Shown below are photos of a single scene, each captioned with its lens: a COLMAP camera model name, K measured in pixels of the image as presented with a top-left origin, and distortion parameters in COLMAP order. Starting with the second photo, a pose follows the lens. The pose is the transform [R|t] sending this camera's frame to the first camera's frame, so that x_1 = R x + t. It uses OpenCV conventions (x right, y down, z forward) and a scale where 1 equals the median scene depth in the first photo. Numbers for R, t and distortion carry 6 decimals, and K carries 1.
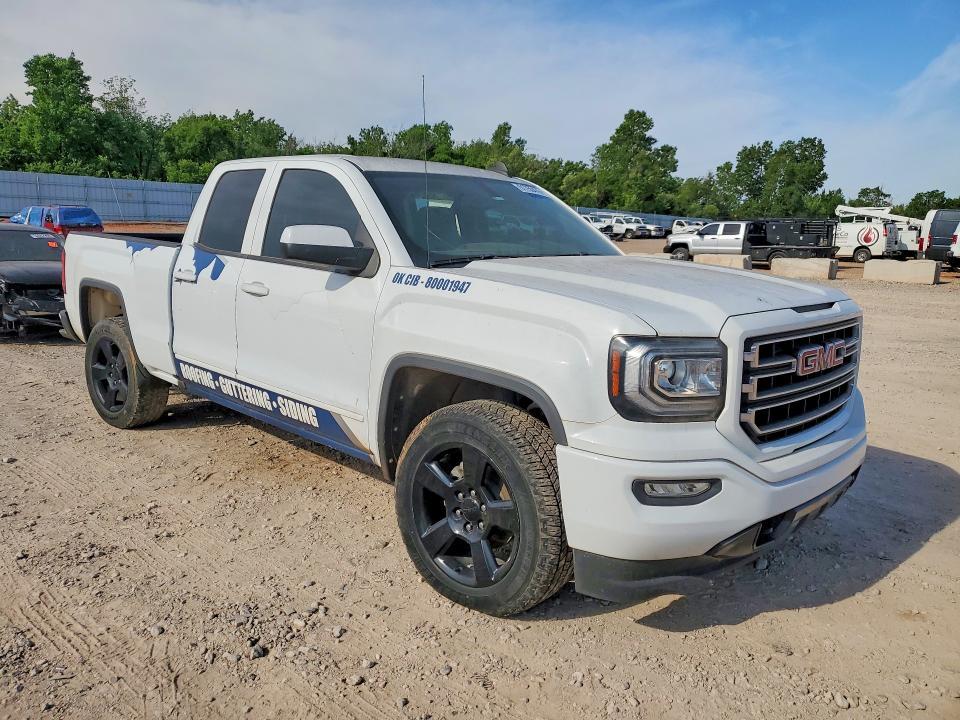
lens RADIAL K [[773.9, 0, 465.1], [0, 773.9, 358.4], [0, 0, 1]] dist [-0.005686, 0.063004]
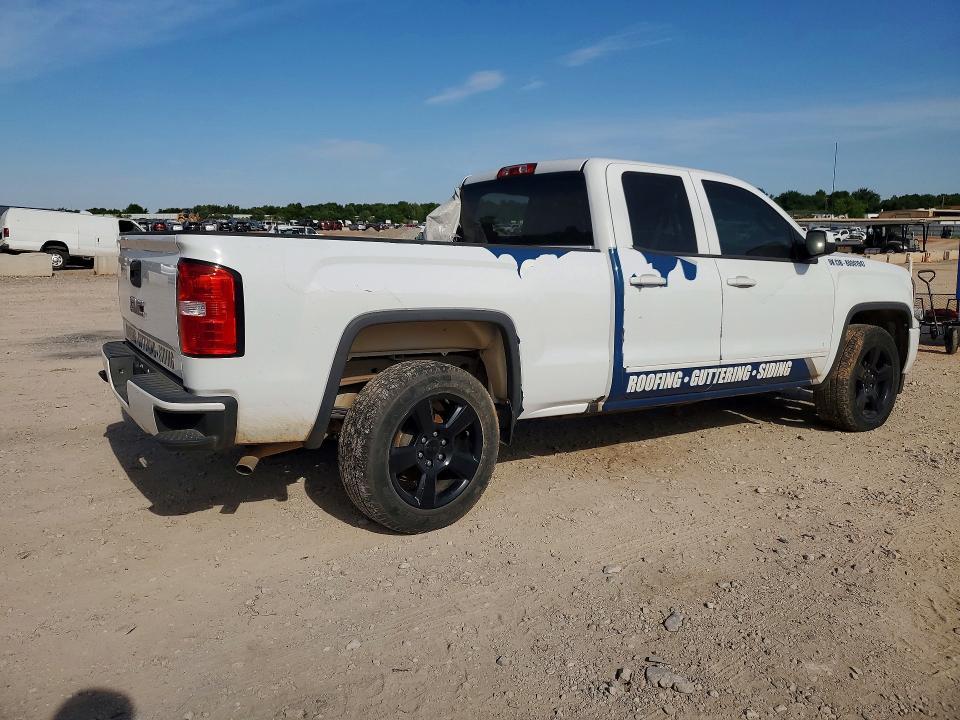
lens RADIAL K [[773.9, 0, 465.1], [0, 773.9, 358.4], [0, 0, 1]] dist [-0.005686, 0.063004]
pose [[0.204626, -0.158014, 0.966002, -1.414710], [0.157290, 0.979368, 0.126882, -0.178318], [-0.966120, 0.125980, 0.225258, 1.070876]]
